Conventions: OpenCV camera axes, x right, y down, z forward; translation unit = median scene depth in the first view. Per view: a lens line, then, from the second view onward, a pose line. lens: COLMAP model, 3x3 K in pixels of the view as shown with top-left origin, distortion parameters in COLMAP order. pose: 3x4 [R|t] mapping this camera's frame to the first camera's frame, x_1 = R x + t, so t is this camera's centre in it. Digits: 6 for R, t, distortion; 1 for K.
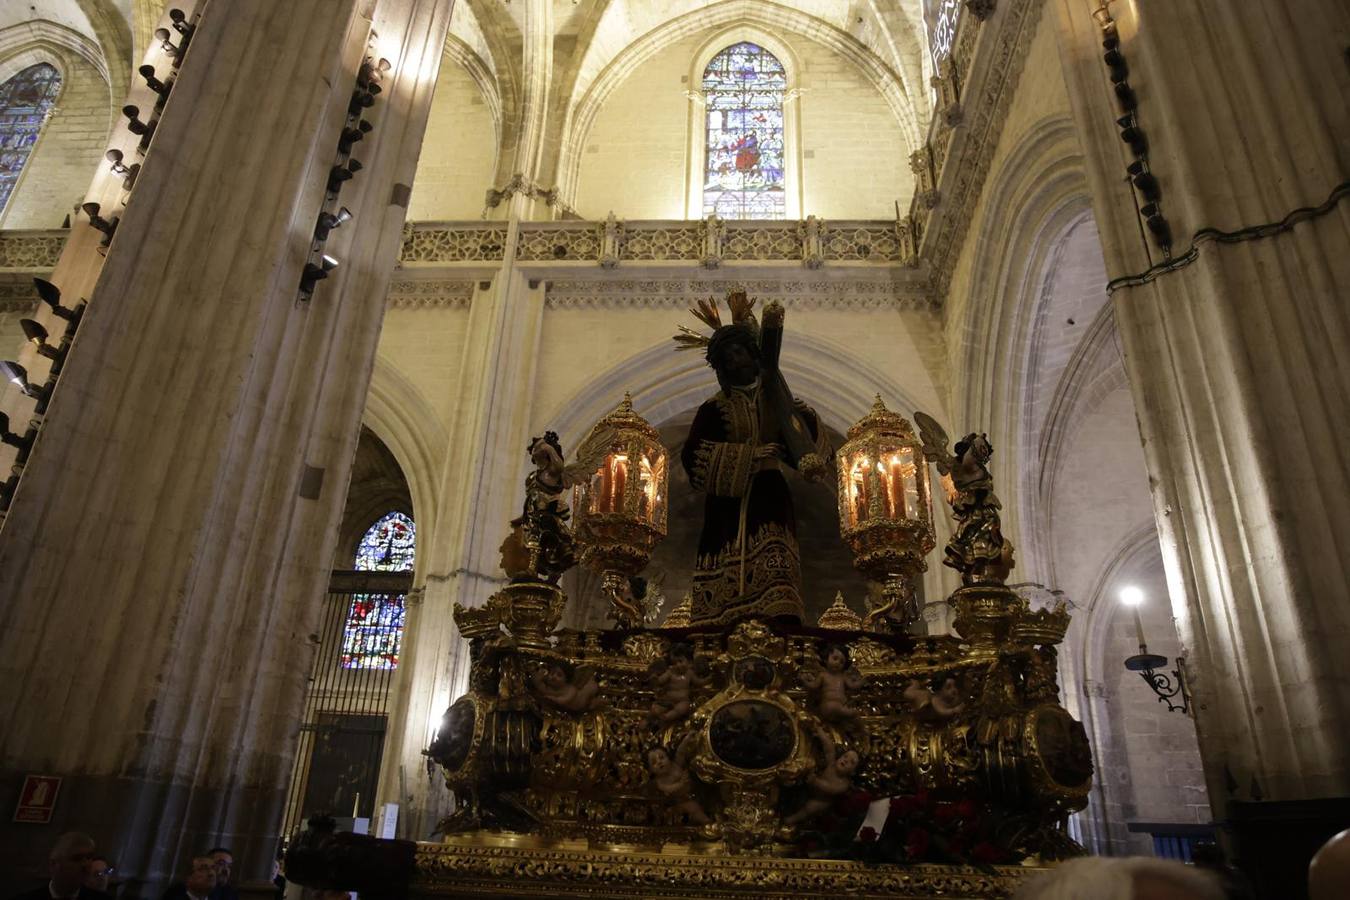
lens RADIAL K [[906.5, 0, 702.9], [0, 906.5, 455.3], [0, 0, 1]] dist [-0.096854, 0.053872]
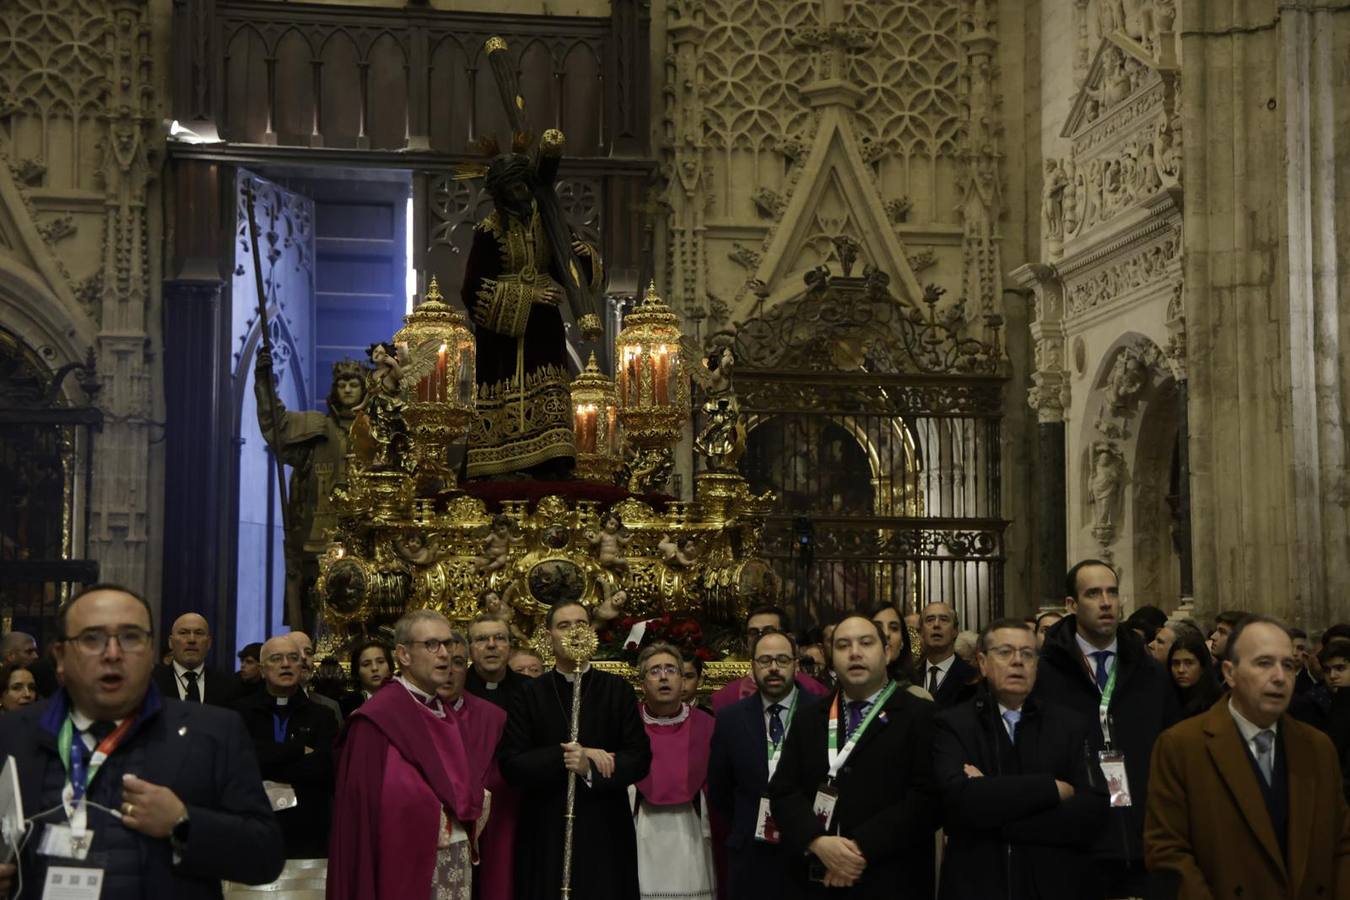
lens RADIAL K [[2225.9, 0, 679.0], [0, 2225.9, 430.1], [0, 0, 1]] dist [0.217375, 0.073830]
pose [[0.975780, -0.012005, 0.218424, -0.470204], [-0.066770, 0.934499, 0.349647, -1.049845], [-0.208314, -0.355762, 0.911064, -1.977242]]
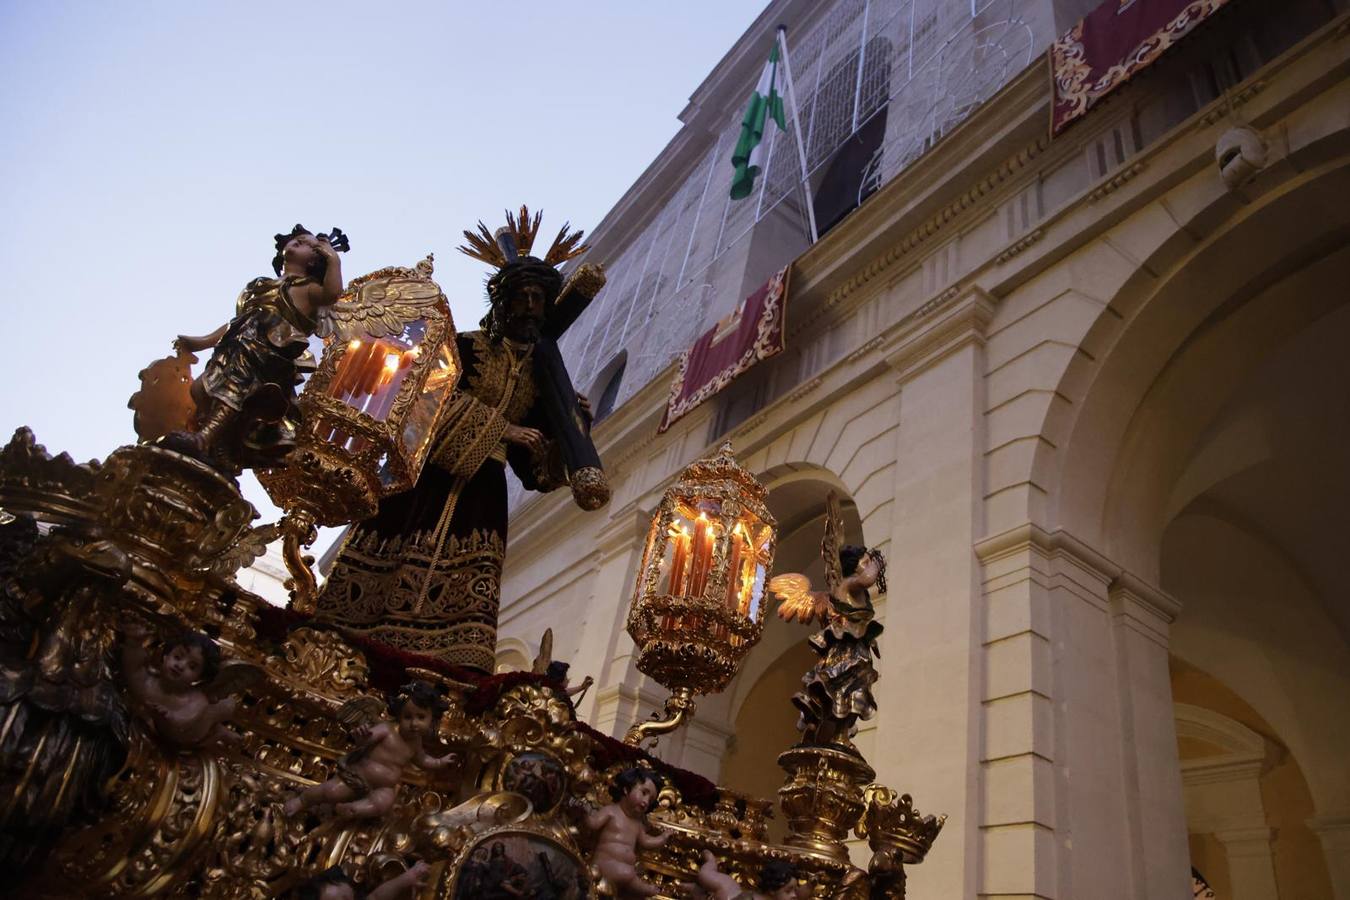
lens RADIAL K [[905.5, 0, 675.0], [0, 905.5, 450.0], [0, 0, 1]] dist [-0.090812, 0.055406]
pose [[0.772353, 0.451865, 0.446419, -0.200825], [-0.419186, 0.890627, -0.176255, 0.107584], [-0.477236, -0.051002, 0.877294, 0.431728]]
